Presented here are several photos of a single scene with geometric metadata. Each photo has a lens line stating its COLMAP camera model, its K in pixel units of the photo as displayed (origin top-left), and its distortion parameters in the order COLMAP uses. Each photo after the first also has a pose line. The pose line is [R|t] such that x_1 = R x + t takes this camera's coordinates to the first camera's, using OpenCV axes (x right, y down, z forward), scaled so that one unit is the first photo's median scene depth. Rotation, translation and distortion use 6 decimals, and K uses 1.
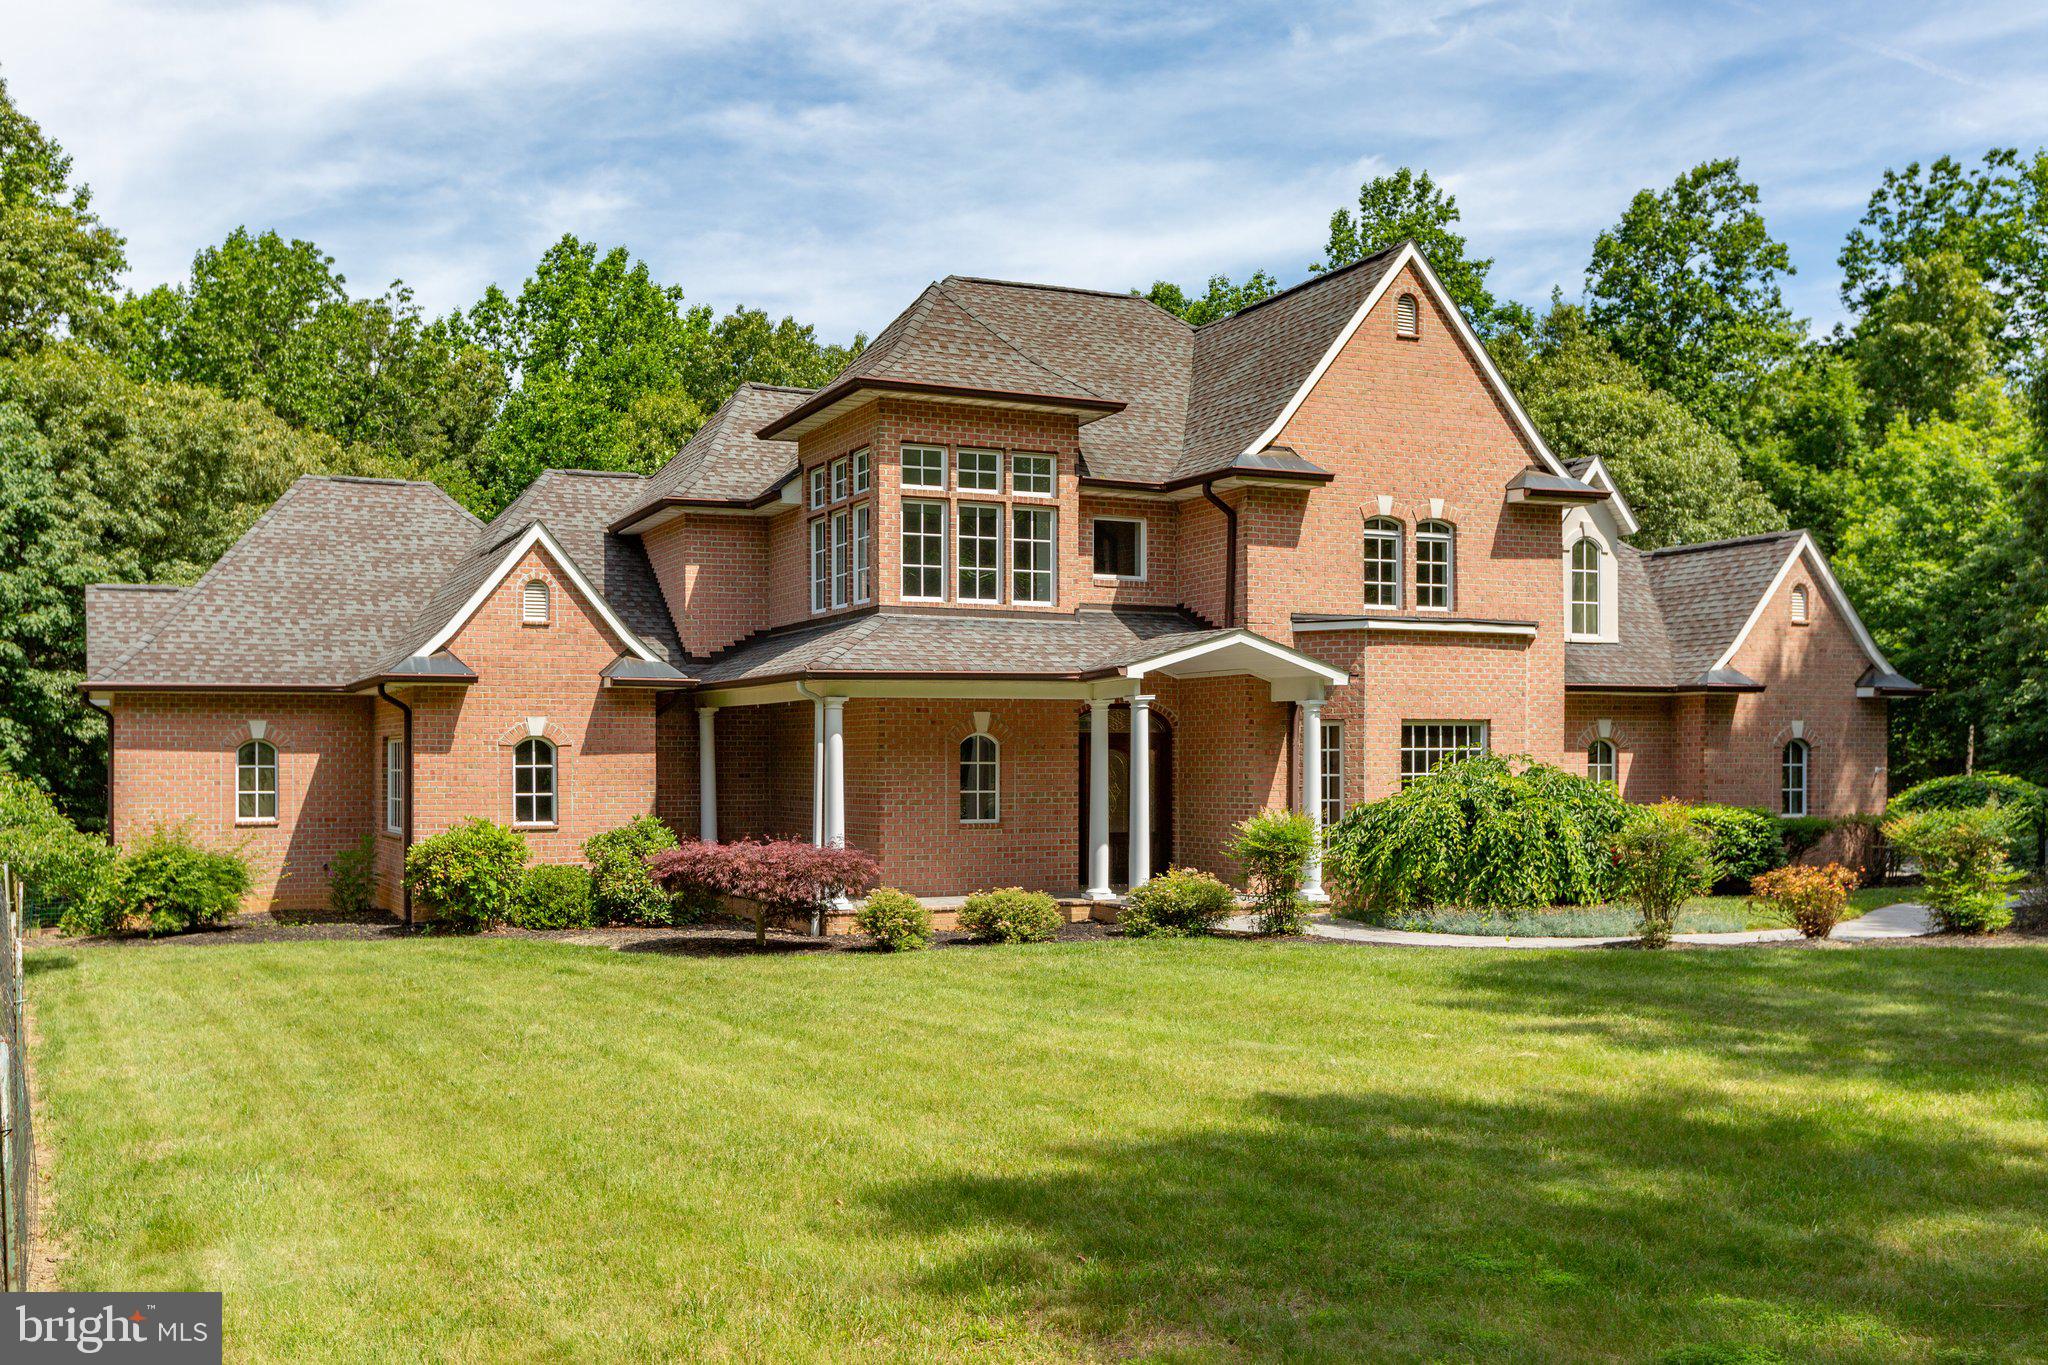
lens RADIAL K [[1786.7, 0, 1023.3], [0, 1786.7, 691.3], [0, 0, 1]] dist [0.004994, 0.003255]
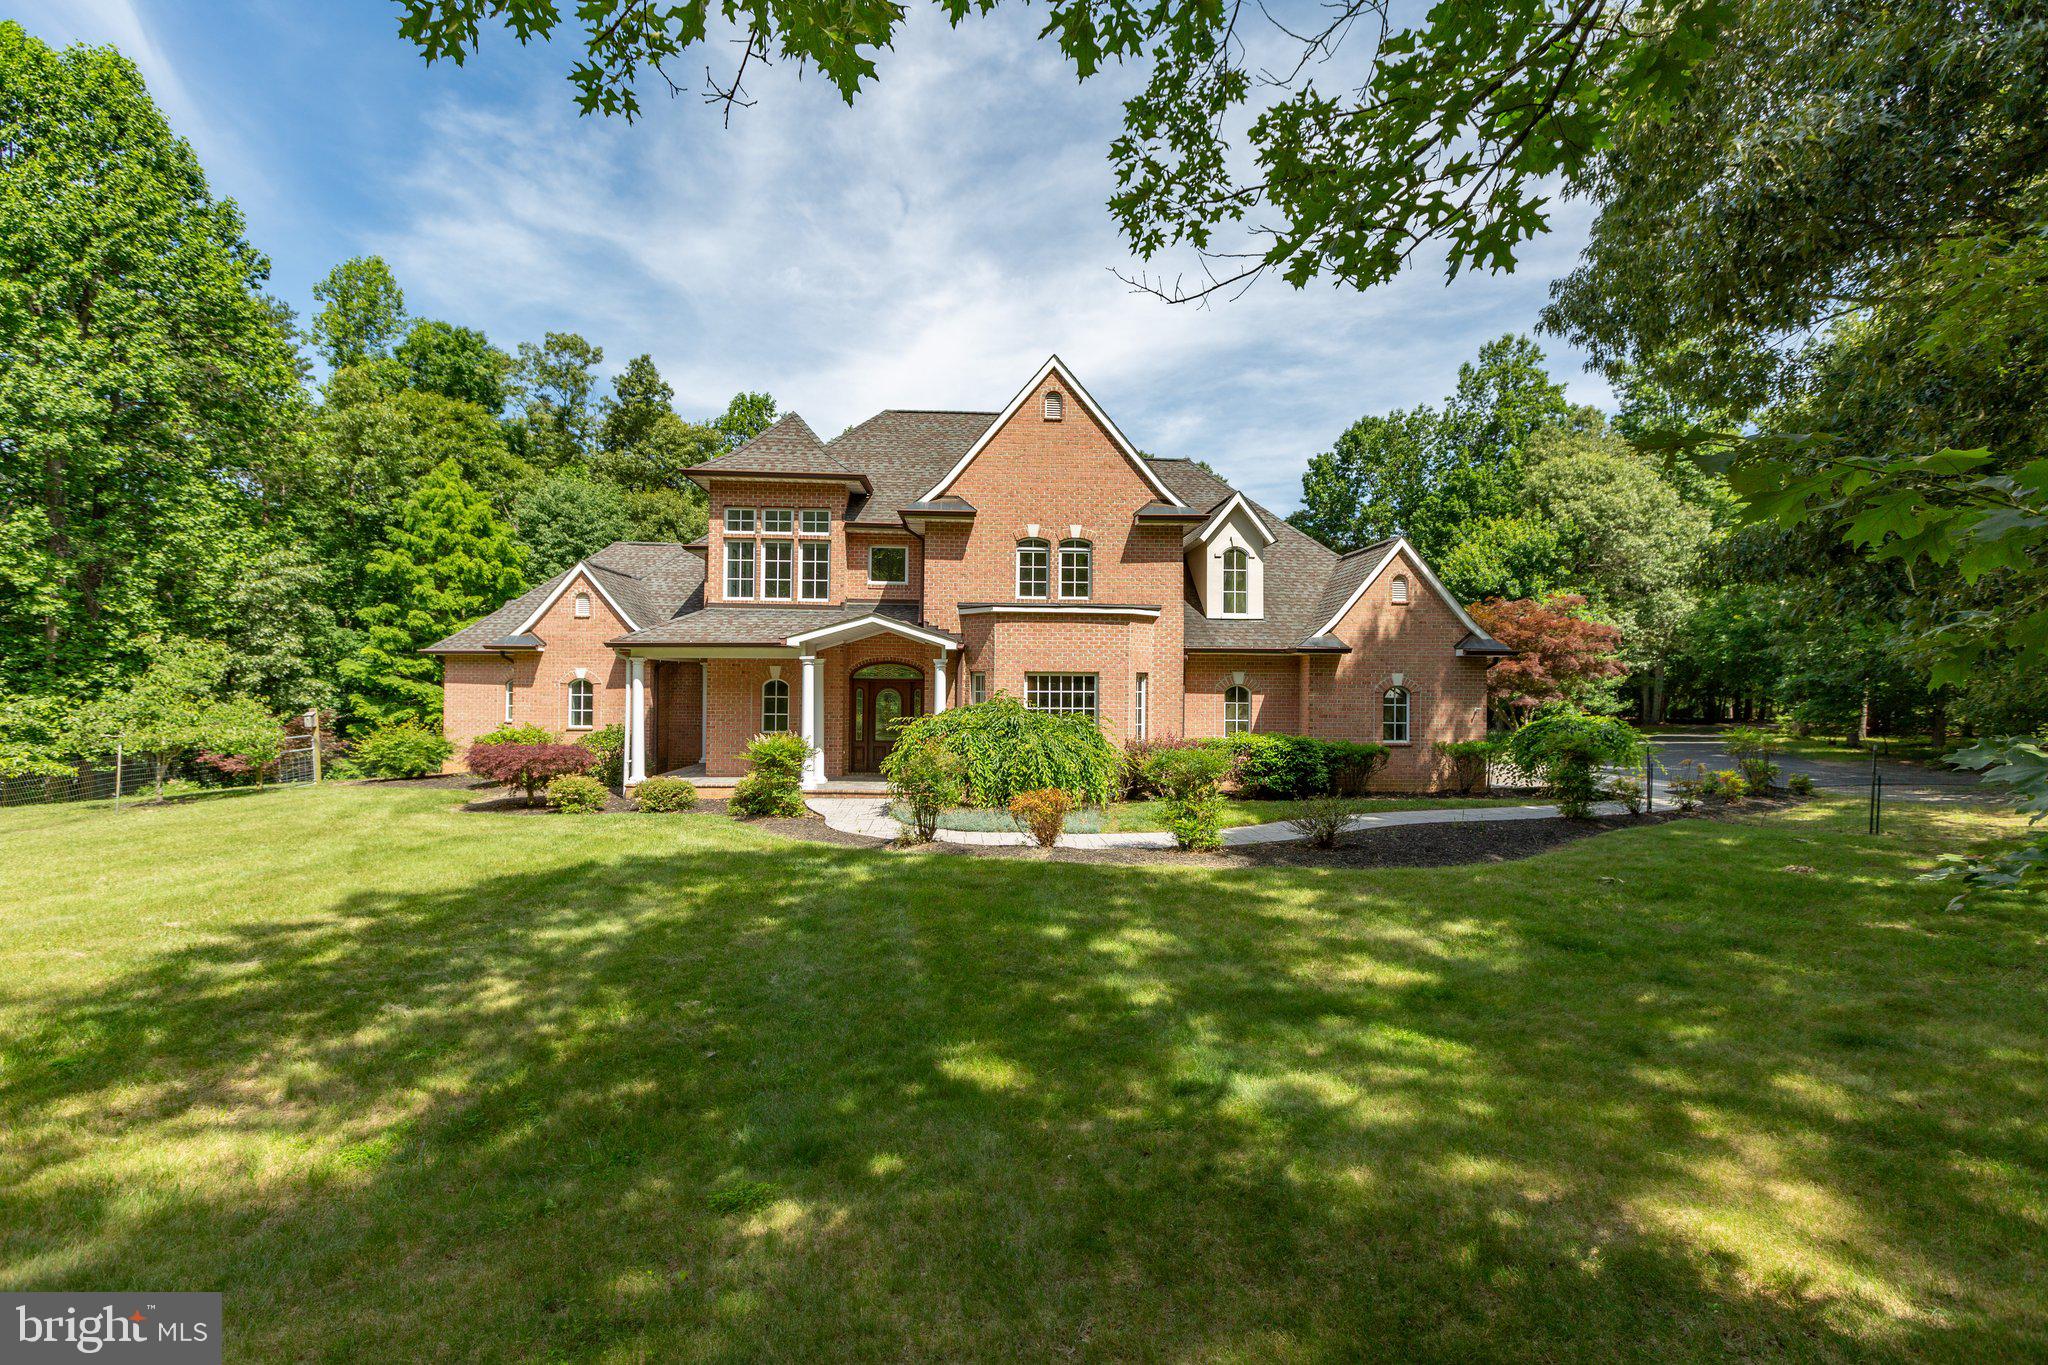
lens RADIAL K [[925.3, 0, 1063.5], [0, 925.3, 641.3], [0, 0, 1]] dist [0.000864, -0.000134]
pose [[0.941951, -0.006292, -0.335692, 0.490655], [0.002762, 0.999936, -0.010993, -0.001104], [0.335739, 0.009428, 0.941908, 0.266983]]
